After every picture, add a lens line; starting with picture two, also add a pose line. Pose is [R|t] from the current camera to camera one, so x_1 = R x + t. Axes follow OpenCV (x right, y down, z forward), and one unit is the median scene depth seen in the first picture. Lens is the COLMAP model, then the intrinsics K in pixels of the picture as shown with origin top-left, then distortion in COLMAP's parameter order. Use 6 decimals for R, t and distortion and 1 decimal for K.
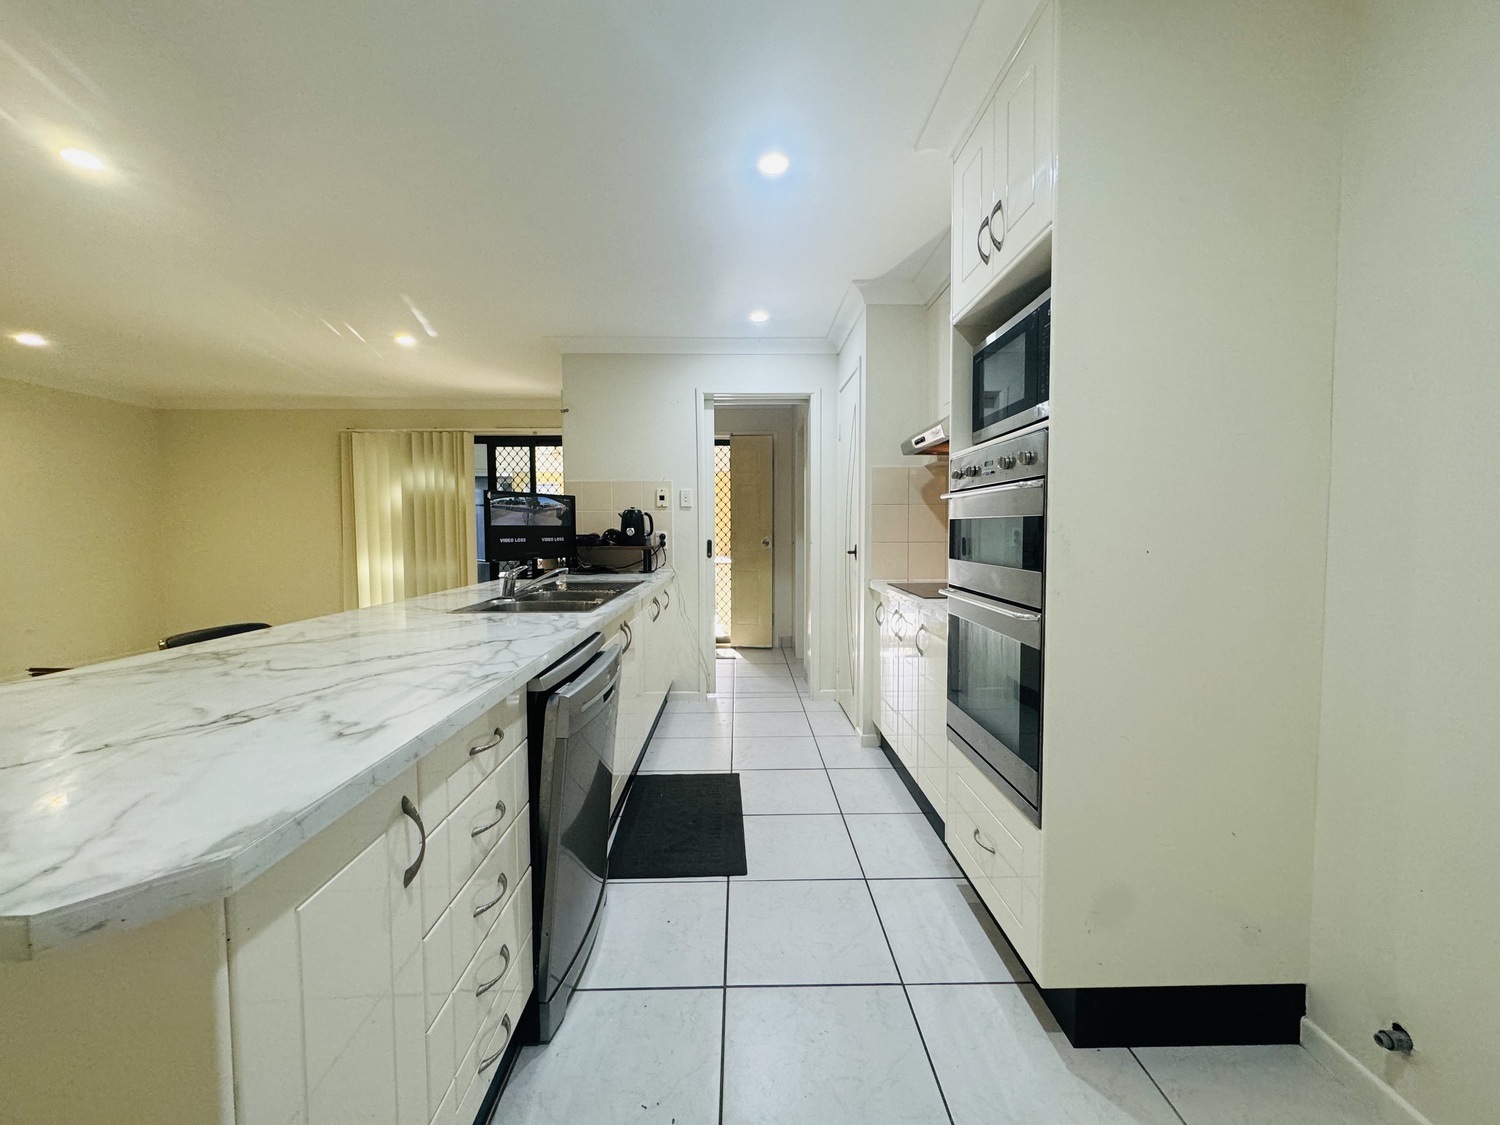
lens RADIAL K [[594.7, 0, 741.1], [0, 594.7, 567.0], [0, 0, 1]] dist [0.002537, -0.001435]
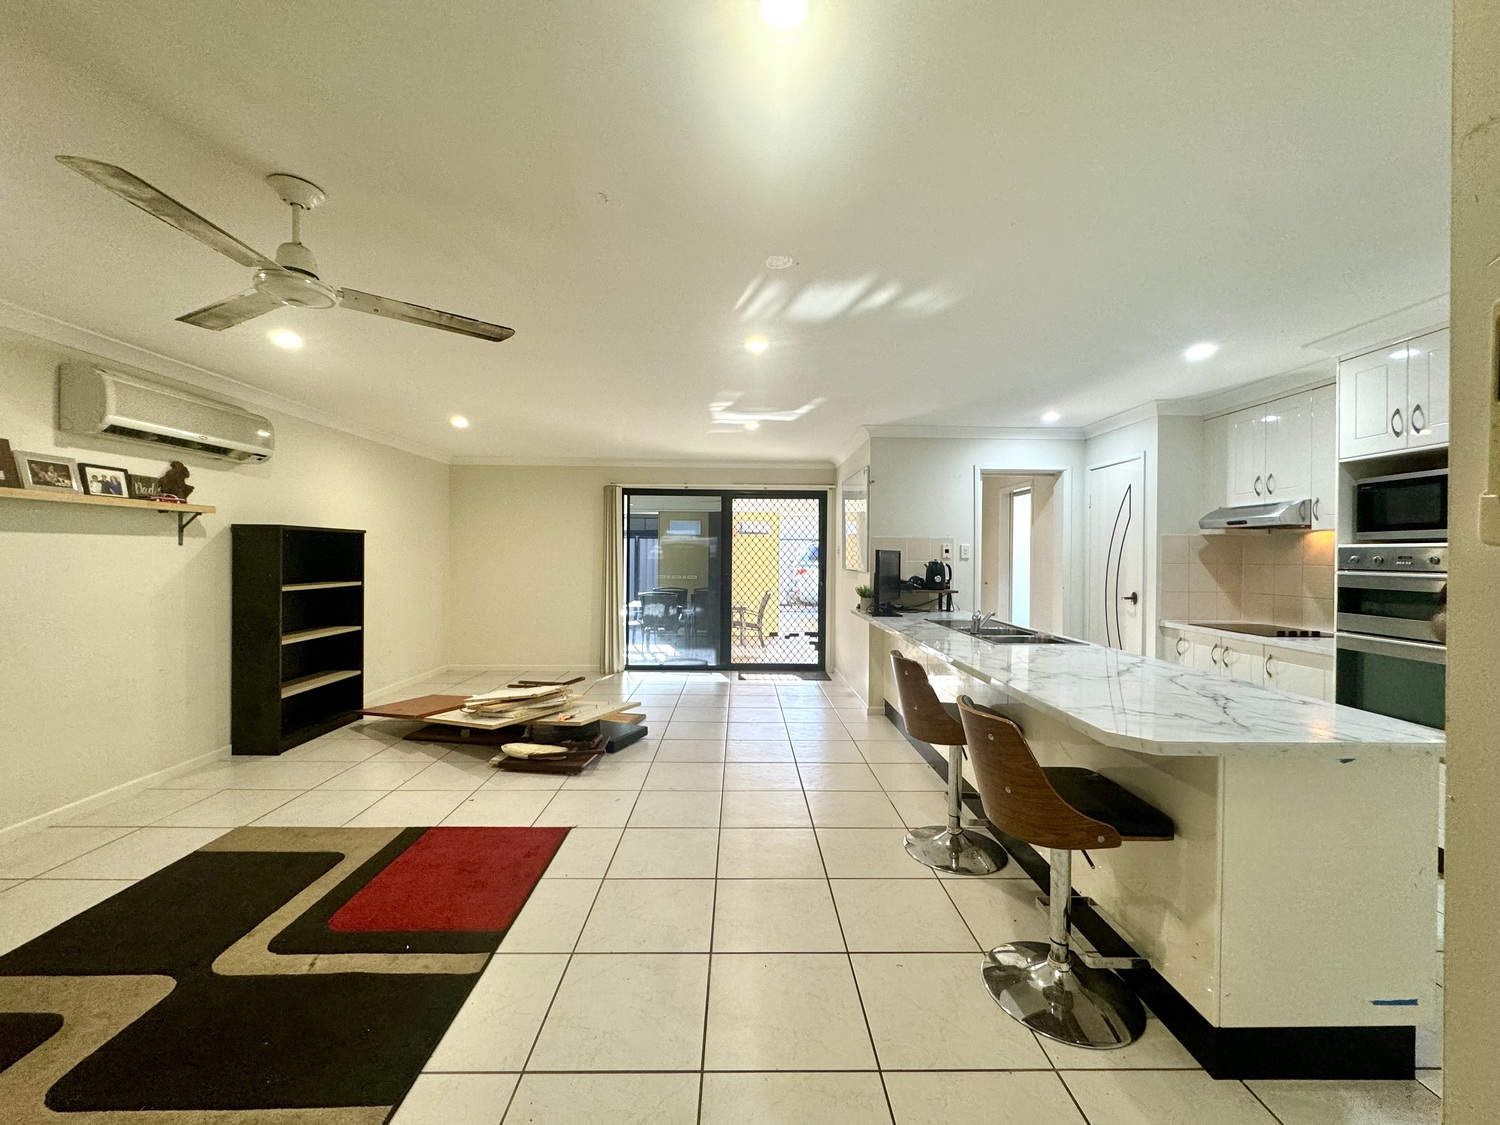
lens RADIAL K [[594.7, 0, 754.7], [0, 594.7, 563.1], [0, 0, 1]] dist [0.002537, -0.001435]
pose [[0.999799, 0.010320, 0.017200, -0.572542], [-0.009434, 0.998664, -0.050807, -0.023869], [-0.017702, 0.050635, 0.998560, -0.247378]]
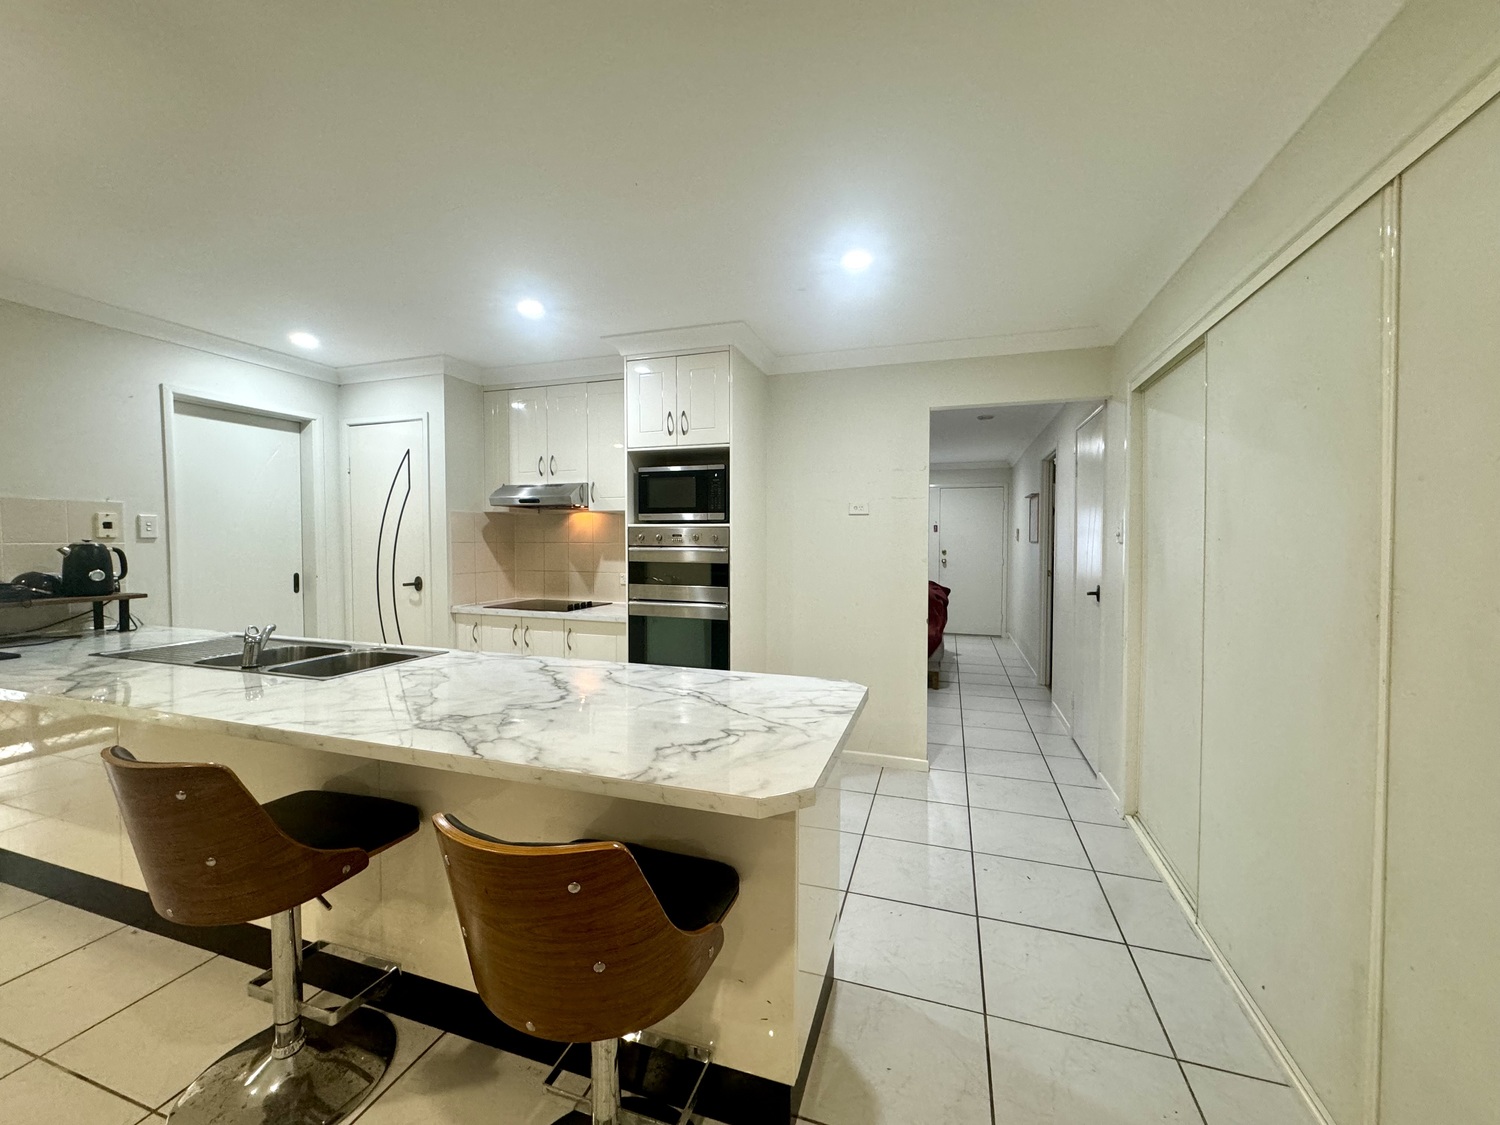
lens RADIAL K [[594.7, 0, 751.3], [0, 594.7, 559.4], [0, 0, 1]] dist [0.002537, -0.001435]
pose [[0.321588, -0.027943, 0.946467, -0.573881], [0.056645, 0.998342, 0.010228, -0.040361], [-0.945184, 0.050323, 0.322638, 0.046648]]
